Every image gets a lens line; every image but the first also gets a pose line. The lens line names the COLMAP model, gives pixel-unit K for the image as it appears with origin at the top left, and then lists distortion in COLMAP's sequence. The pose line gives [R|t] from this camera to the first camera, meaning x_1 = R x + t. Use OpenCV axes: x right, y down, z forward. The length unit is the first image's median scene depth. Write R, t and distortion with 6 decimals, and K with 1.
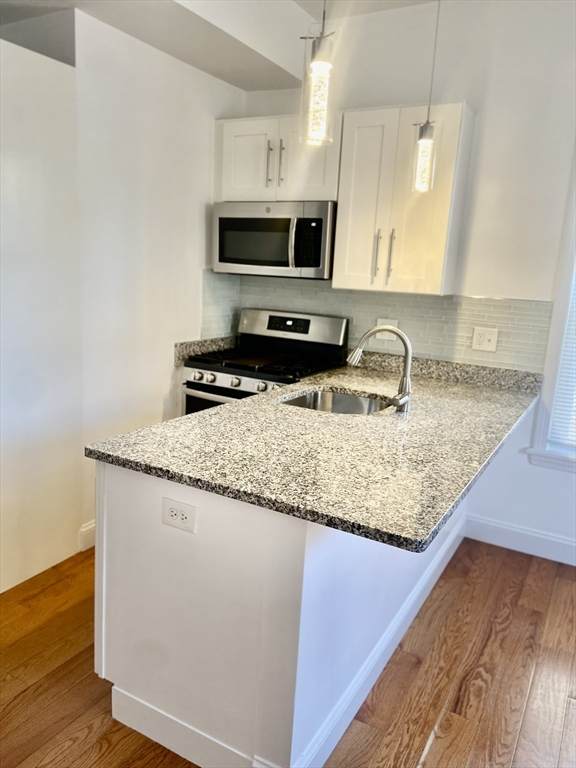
lens RADIAL K [[580.8, 0, 288.0], [0, 580.8, 384.0], [0, 0, 1]] dist [0.104733, 0.001318]
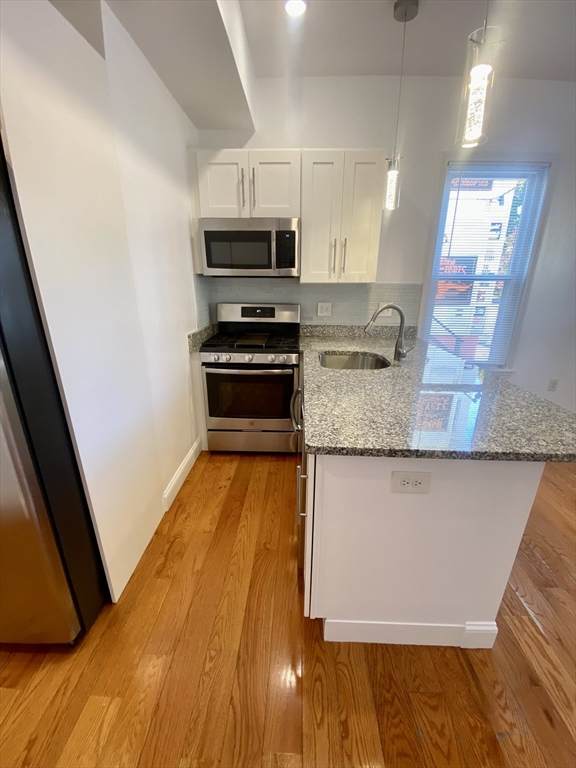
lens RADIAL K [[307.7, 0, 288.0], [0, 307.7, 384.0], [0, 0, 1]] dist [0.052205, -0.000057]
pose [[0.885039, -0.192223, 0.423977, -0.327310], [0.132483, 0.977109, 0.166449, -0.051850], [-0.446267, -0.091144, 0.890246, 0.305924]]
